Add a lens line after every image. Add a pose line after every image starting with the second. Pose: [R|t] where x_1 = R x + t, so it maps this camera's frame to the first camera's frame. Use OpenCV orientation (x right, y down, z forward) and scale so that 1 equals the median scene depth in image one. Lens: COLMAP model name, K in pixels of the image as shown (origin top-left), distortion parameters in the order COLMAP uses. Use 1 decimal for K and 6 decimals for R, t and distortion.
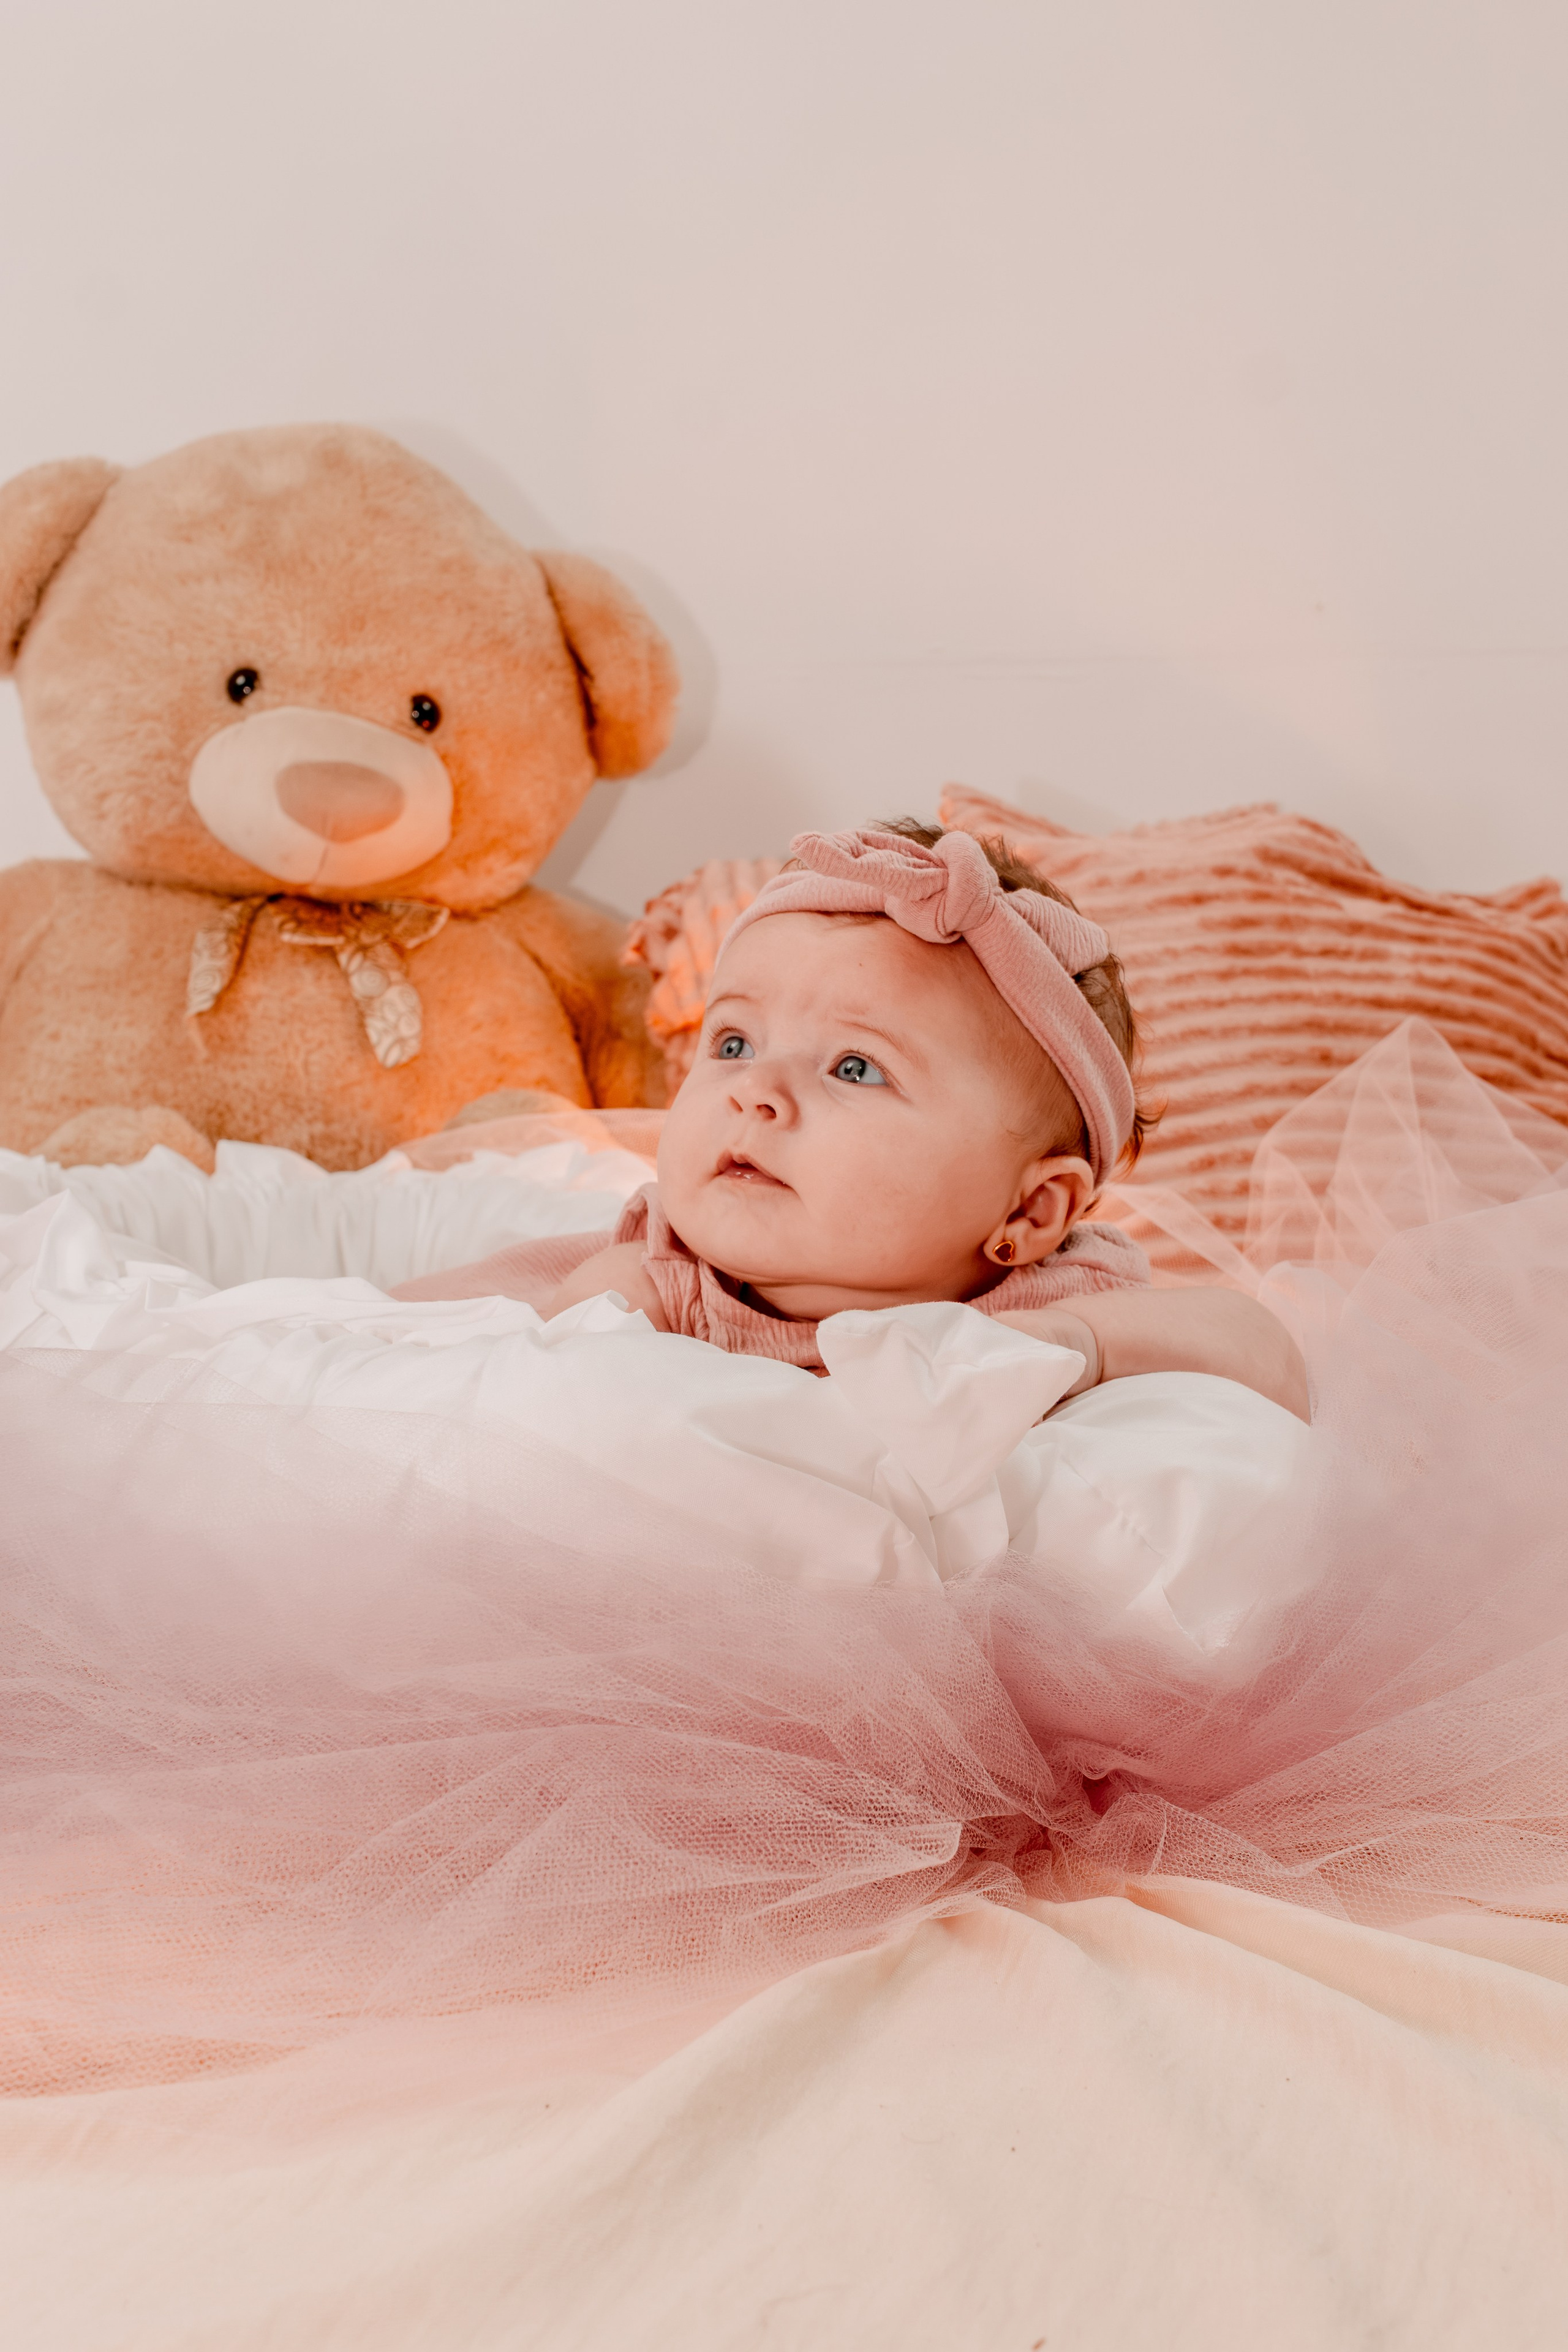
lens RADIAL K [[2623.5, 0, 791.8], [0, 2623.5, 1176.0], [0, 0, 1]] dist [0.020342, 0.000000]
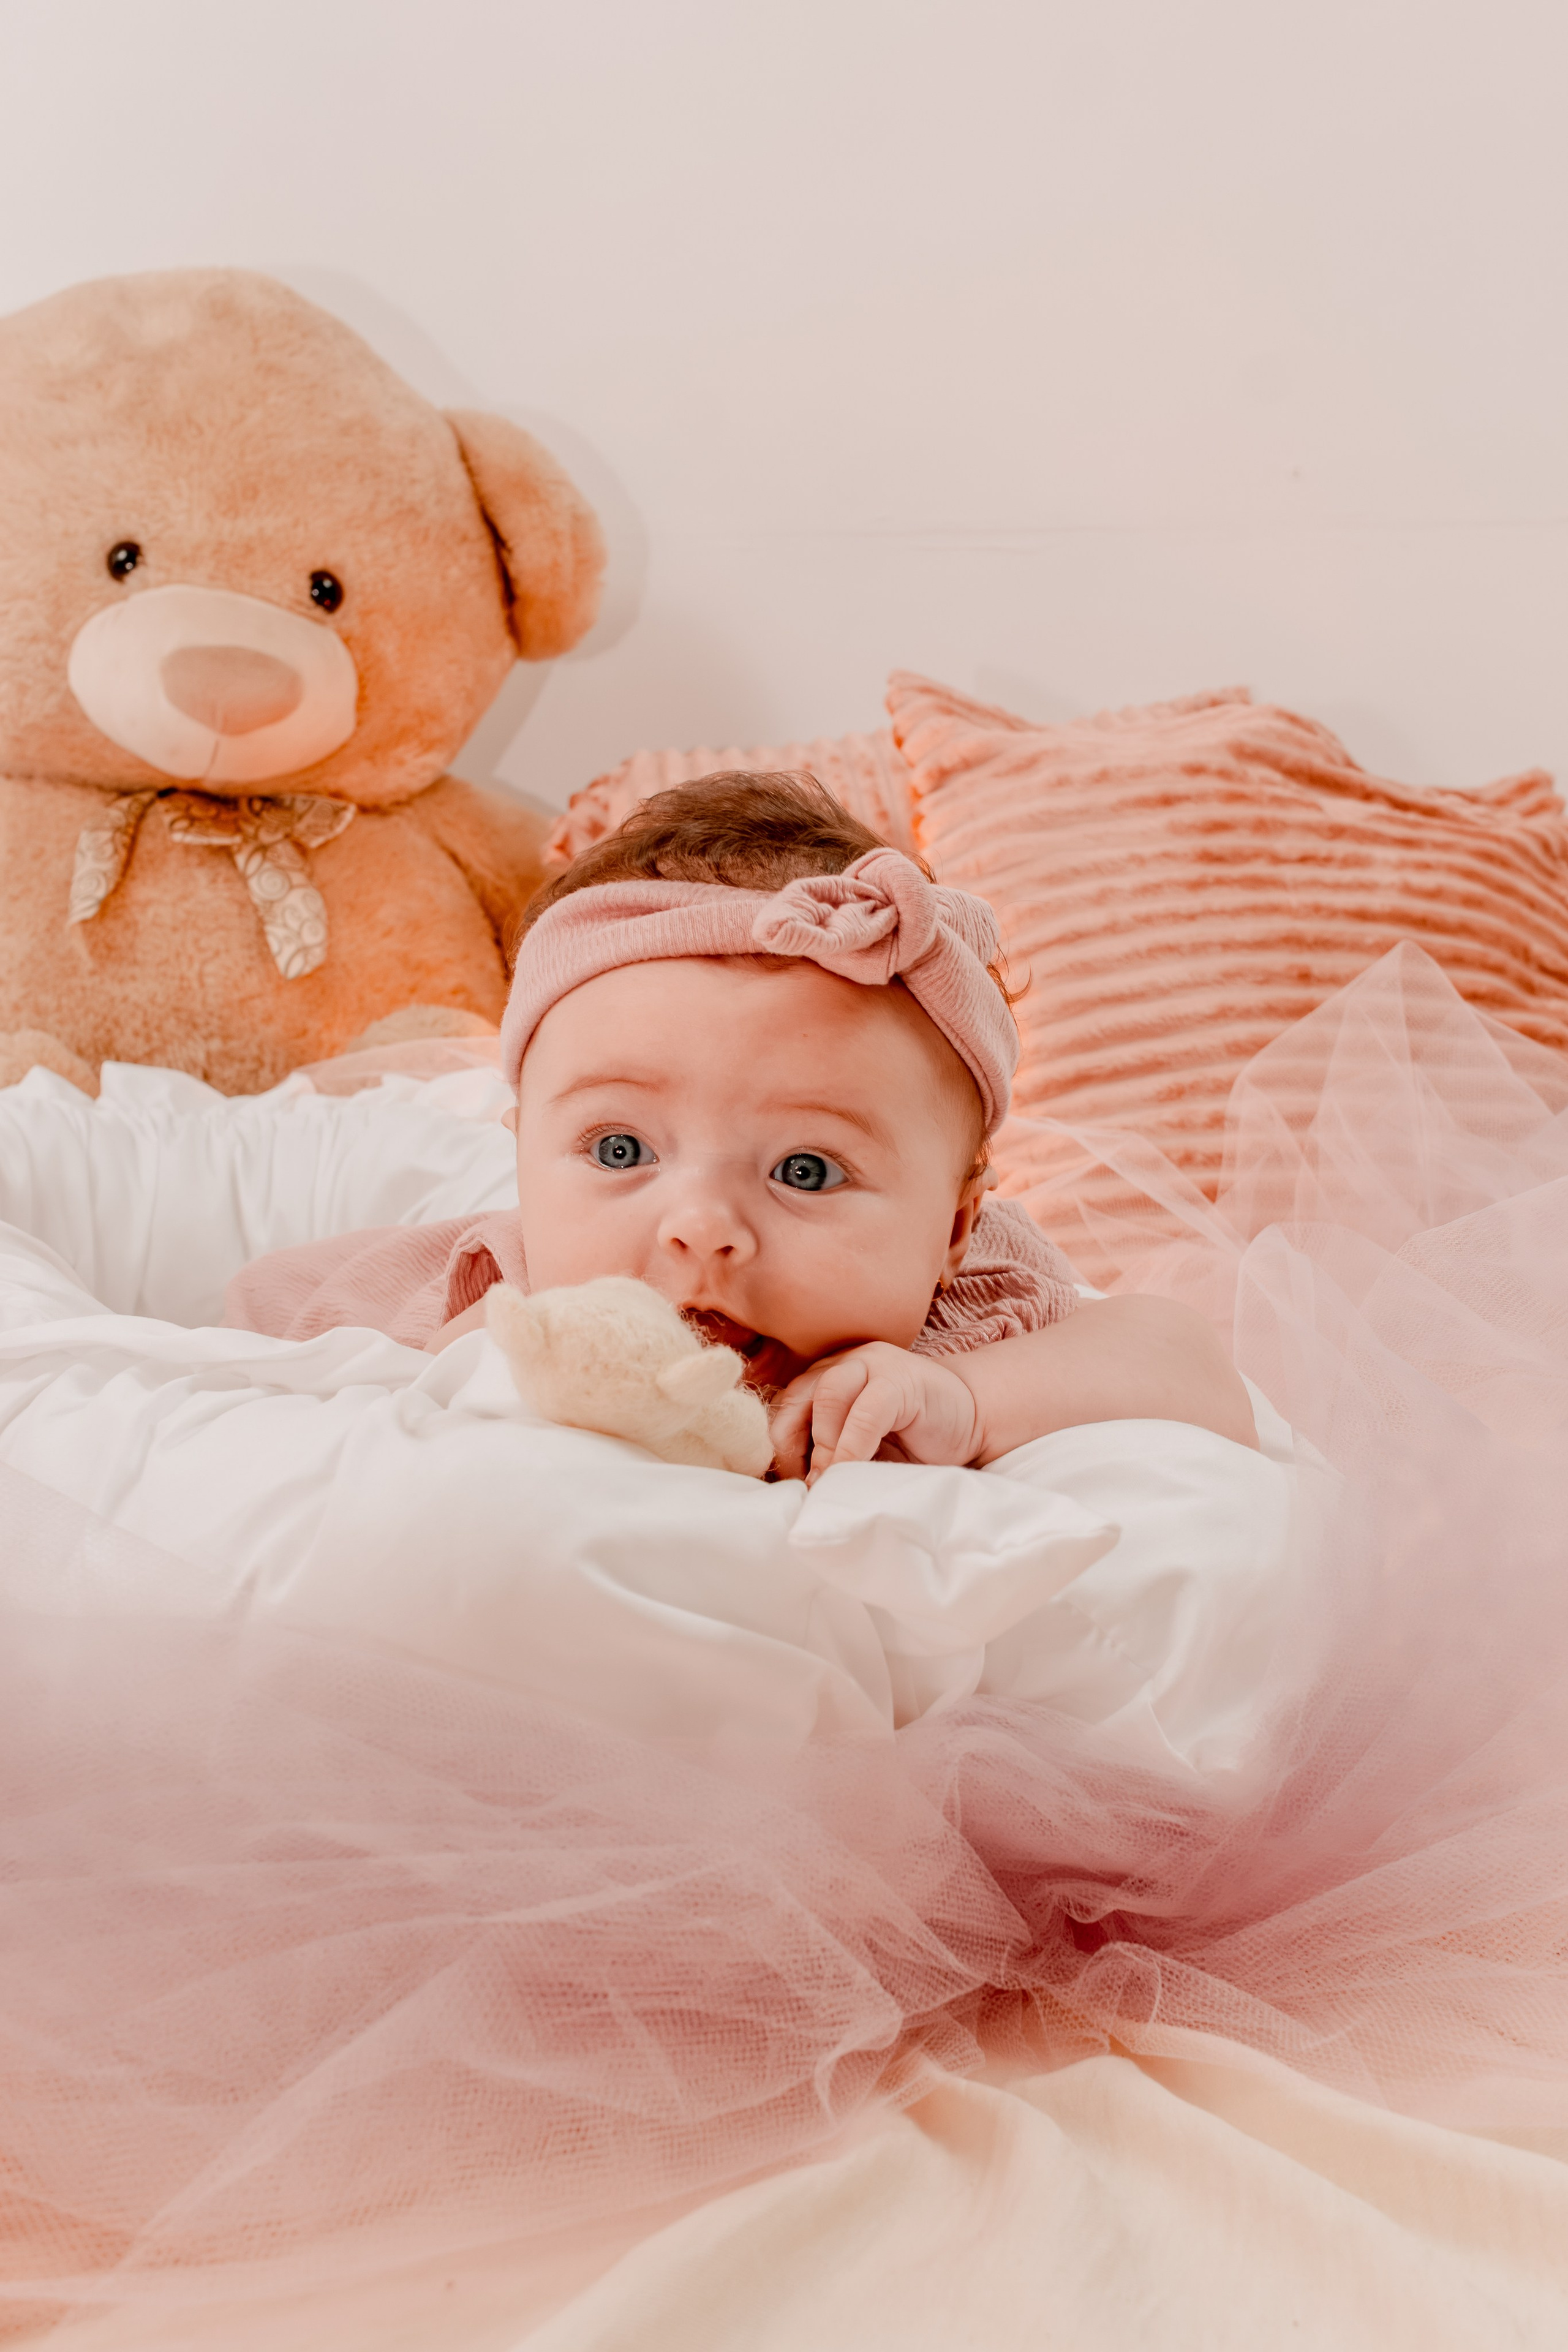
lens RADIAL K [[2623.5, 0, 793.8], [0, 2623.5, 1167.5], [0, 0, 1]] dist [0.020342, 0.000000]
pose [[0.999814, -0.003375, 0.018982, 0.005695], [0.002347, 0.998542, 0.053932, -0.024531], [-0.019136, -0.053878, 0.998364, 0.070219]]
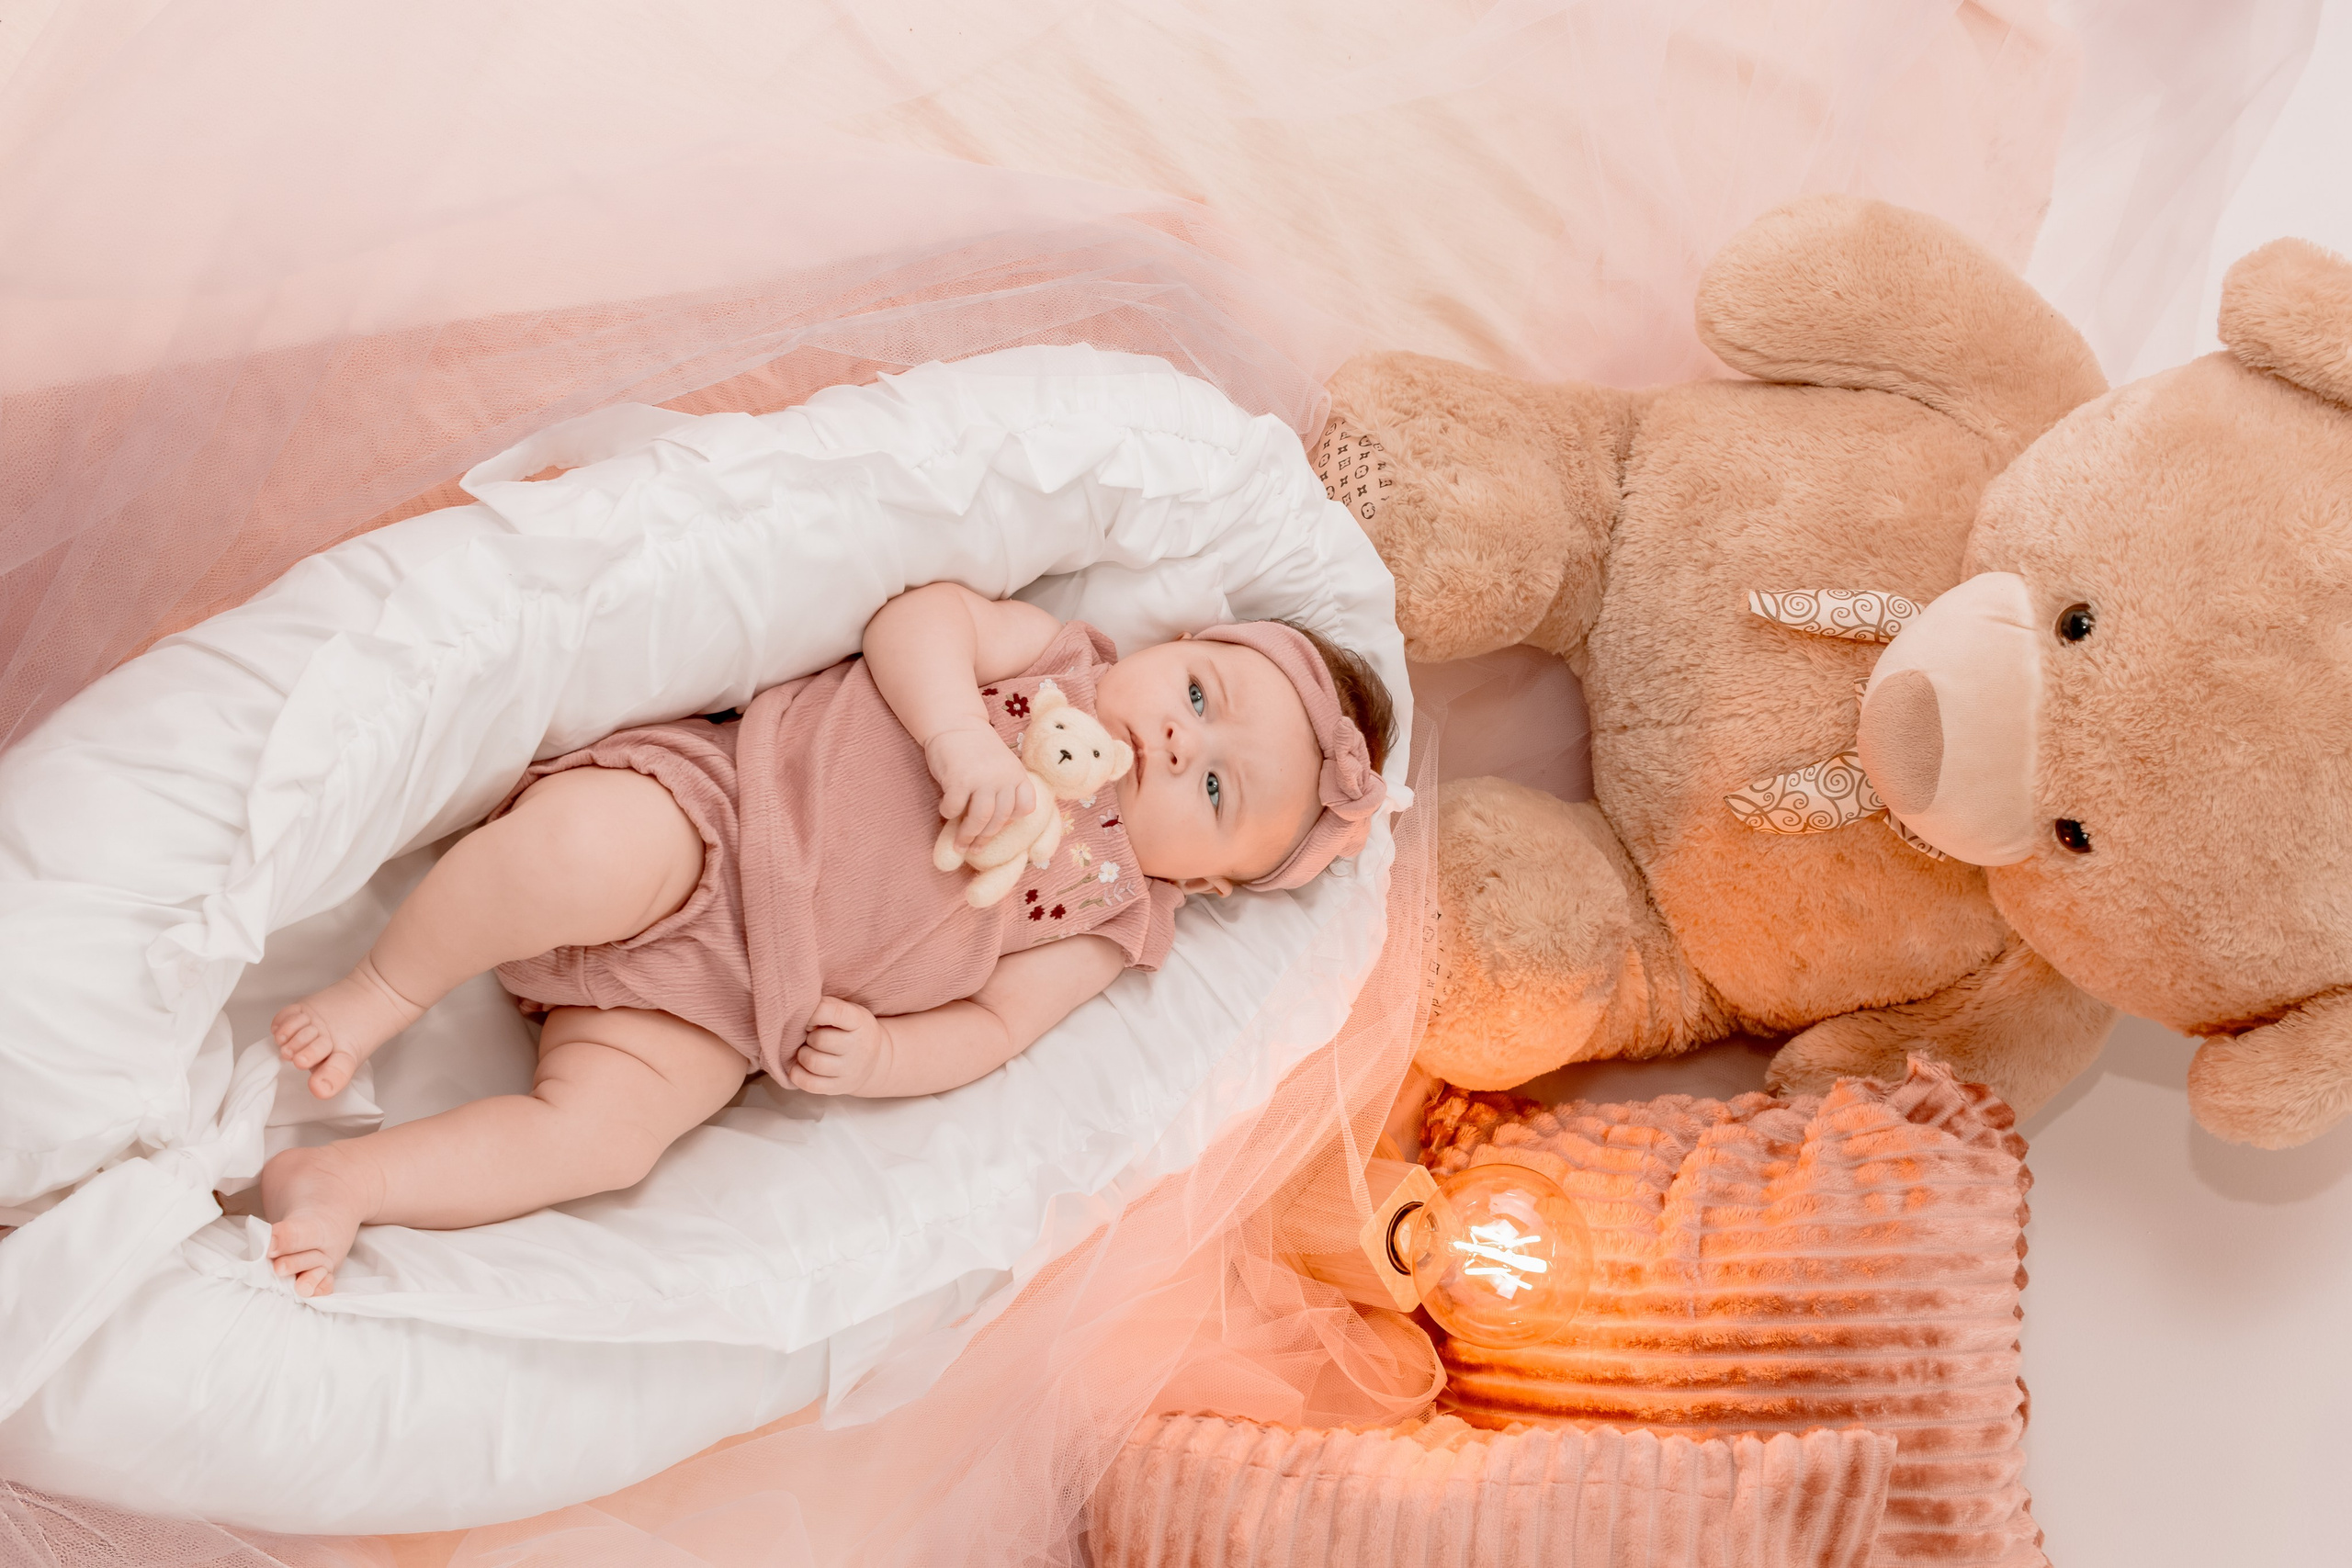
lens RADIAL K [[2623.2, 0, 1165.1], [0, 2623.2, 790.0], [0, 0, 1]] dist [0.020342, 0.000000]
pose [[-0.092336, 0.989683, -0.109549, -0.033908], [-0.652518, 0.022962, 0.757425, -0.632232], [0.752126, 0.141420, 0.643666, 0.230492]]
